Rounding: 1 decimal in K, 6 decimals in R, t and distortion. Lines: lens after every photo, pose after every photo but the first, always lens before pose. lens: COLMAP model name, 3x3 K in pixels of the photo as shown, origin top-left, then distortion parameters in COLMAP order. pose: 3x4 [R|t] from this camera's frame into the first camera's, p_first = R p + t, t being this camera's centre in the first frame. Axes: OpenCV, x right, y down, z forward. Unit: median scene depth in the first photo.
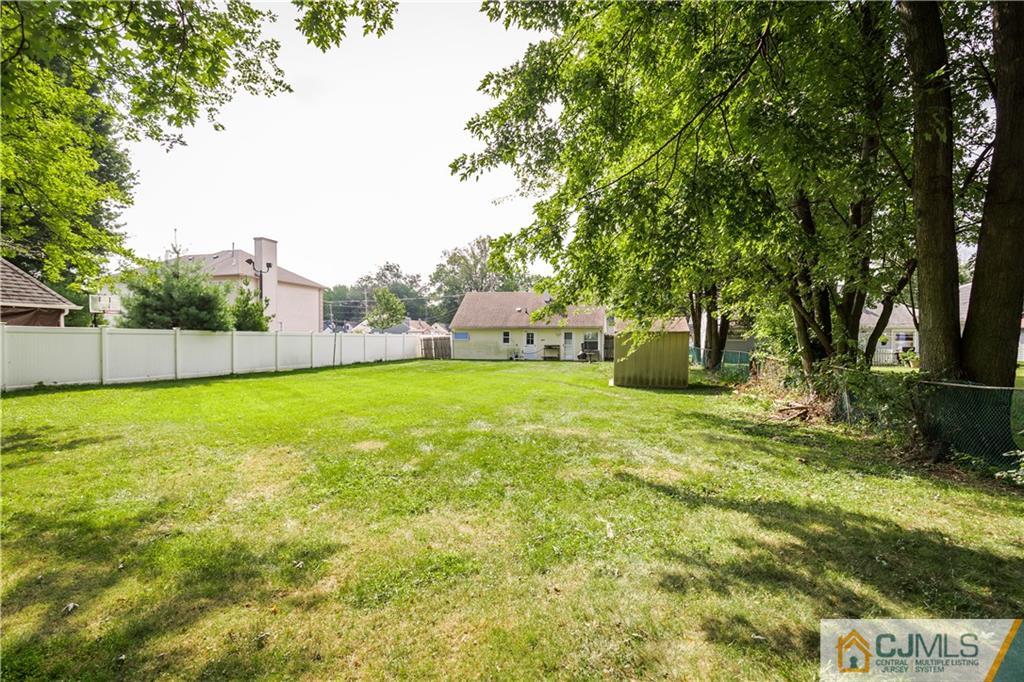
lens RADIAL K [[471.2, 0, 512.6], [0, 471.2, 340.0], [0, 0, 1]] dist [0.004853, -0.000194]
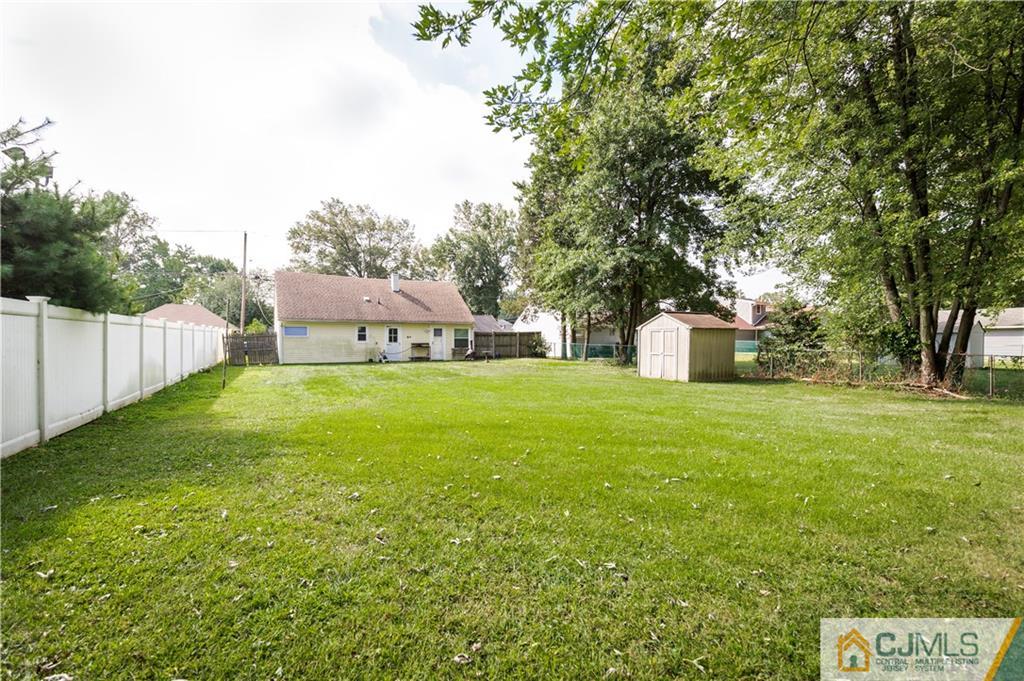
lens RADIAL K [[471.2, 0, 512.4], [0, 471.2, 339.3], [0, 0, 1]] dist [0.004853, -0.000194]
pose [[0.735805, -0.002107, 0.677190, -0.365927], [0.000851, 0.999997, 0.002186, 0.002300], [-0.677193, -0.001032, 0.735805, 0.261906]]
